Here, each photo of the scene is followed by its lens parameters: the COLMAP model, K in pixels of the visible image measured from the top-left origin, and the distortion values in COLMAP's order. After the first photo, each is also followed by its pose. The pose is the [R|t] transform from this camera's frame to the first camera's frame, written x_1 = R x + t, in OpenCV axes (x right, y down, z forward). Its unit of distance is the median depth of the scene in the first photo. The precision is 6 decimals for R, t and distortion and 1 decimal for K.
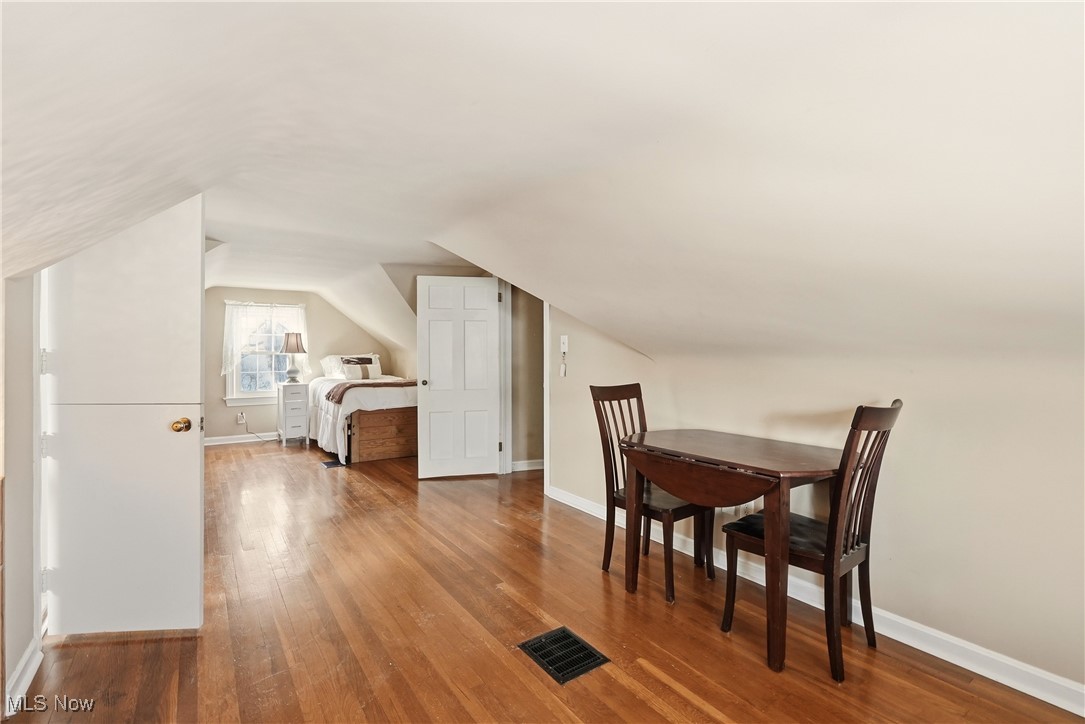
lens RADIAL K [[498.8, 0, 540.3], [0, 498.8, 353.1], [0, 0, 1]] dist [-0.003330, 0.000965]
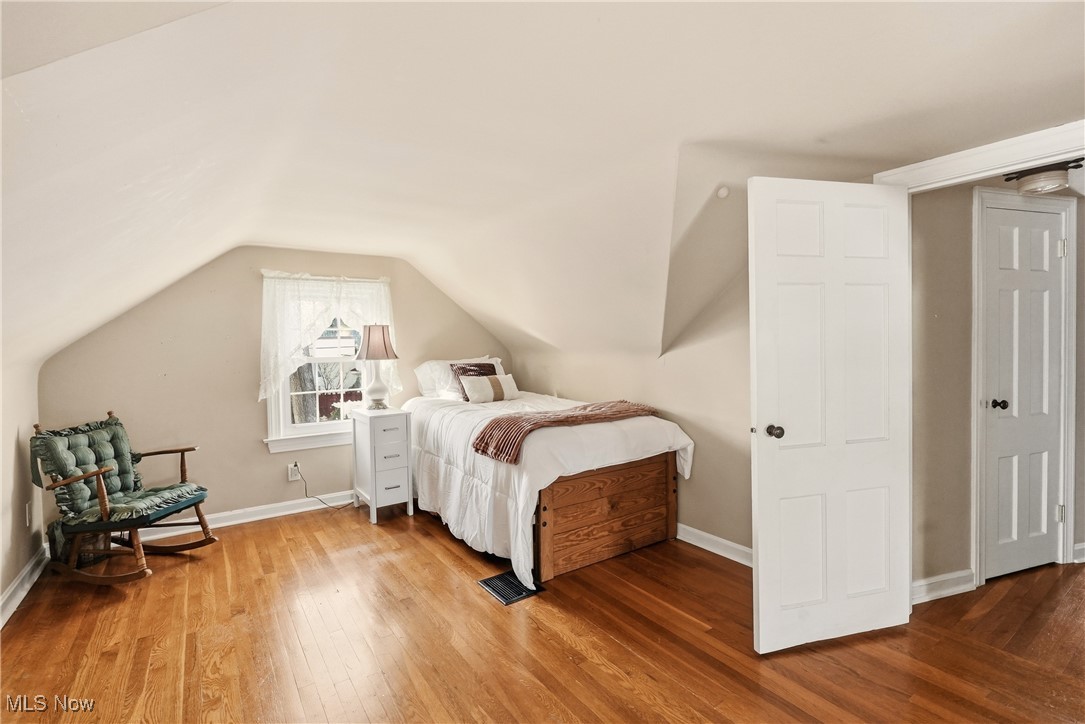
lens RADIAL K [[499.0, 0, 544.9], [0, 499.0, 355.9], [0, 0, 1]] dist [-0.002771, 0.000505]
pose [[0.999824, -0.018251, 0.004232, -0.311513], [0.018170, 0.999665, 0.018441, -0.011896], [-0.004567, -0.018361, 0.999821, 0.422592]]
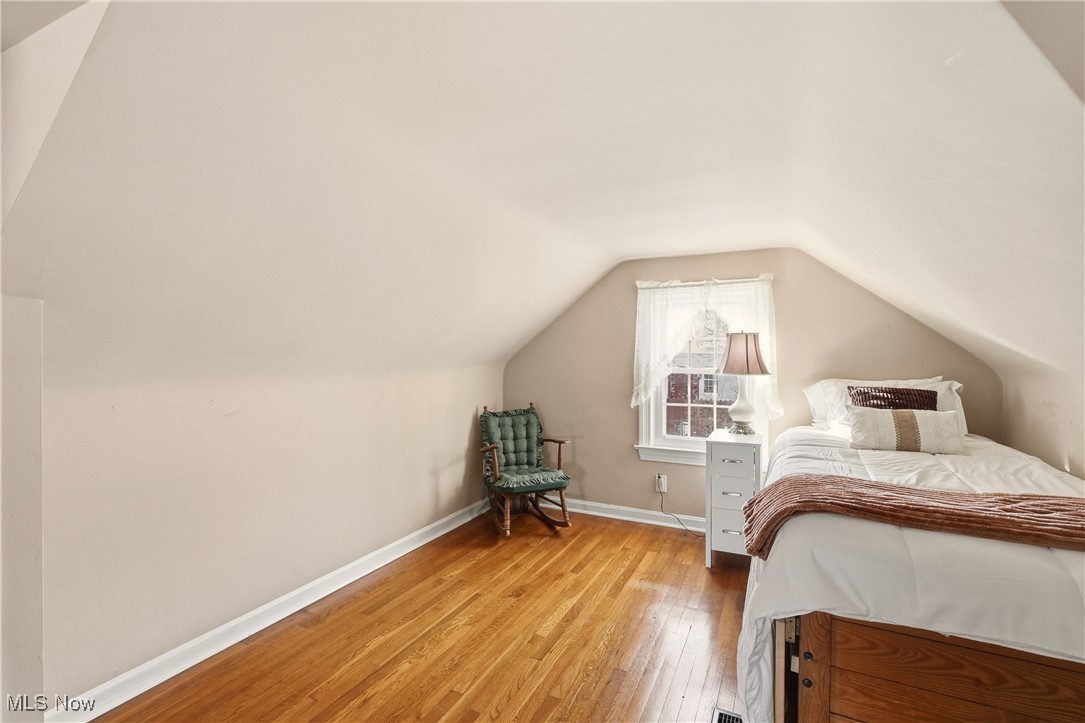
lens RADIAL K [[492.0, 0, 542.5], [0, 492.0, 361.5], [0, 0, 1]] dist [-0.000984, 0.000231]
pose [[0.490915, 0.013294, -0.871106, -0.174962], [-0.008548, 0.999909, 0.010442, -0.016359], [0.871165, 0.002320, 0.490984, 0.613365]]
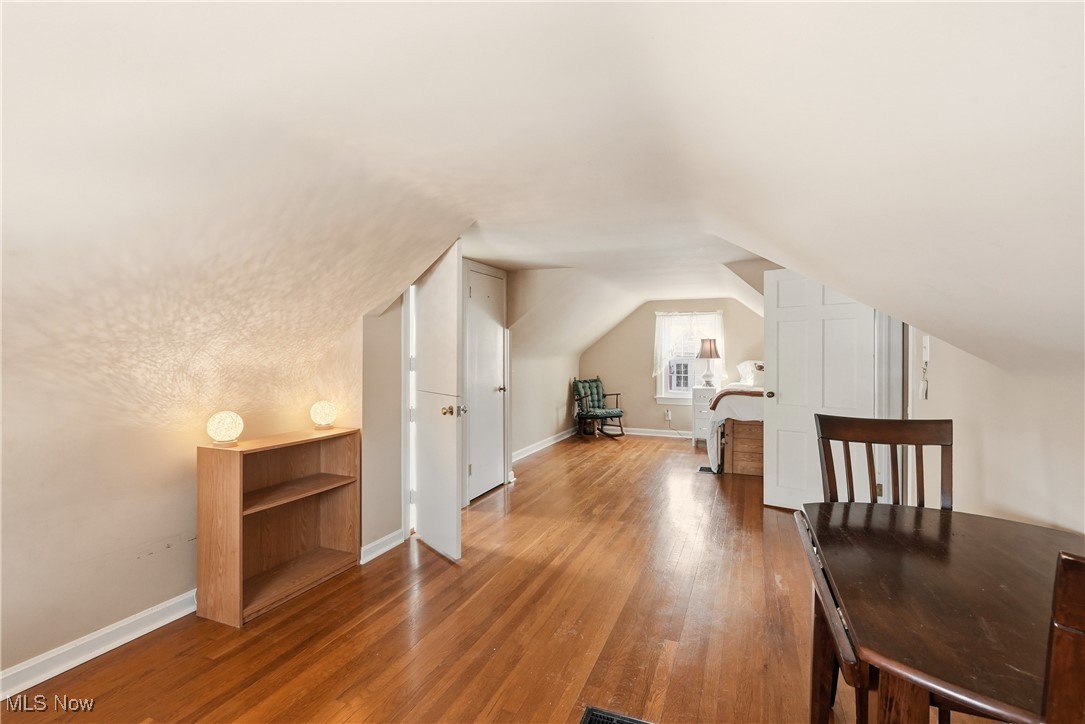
lens RADIAL K [[499.0, 0, 544.9], [0, 499.0, 355.9], [0, 0, 1]] dist [-0.002771, 0.000505]
pose [[0.546997, 0.004069, -0.837124, 0.198893], [-0.005950, 0.999982, 0.000972, -0.003984], [0.837113, 0.004449, 0.547012, 0.149672]]
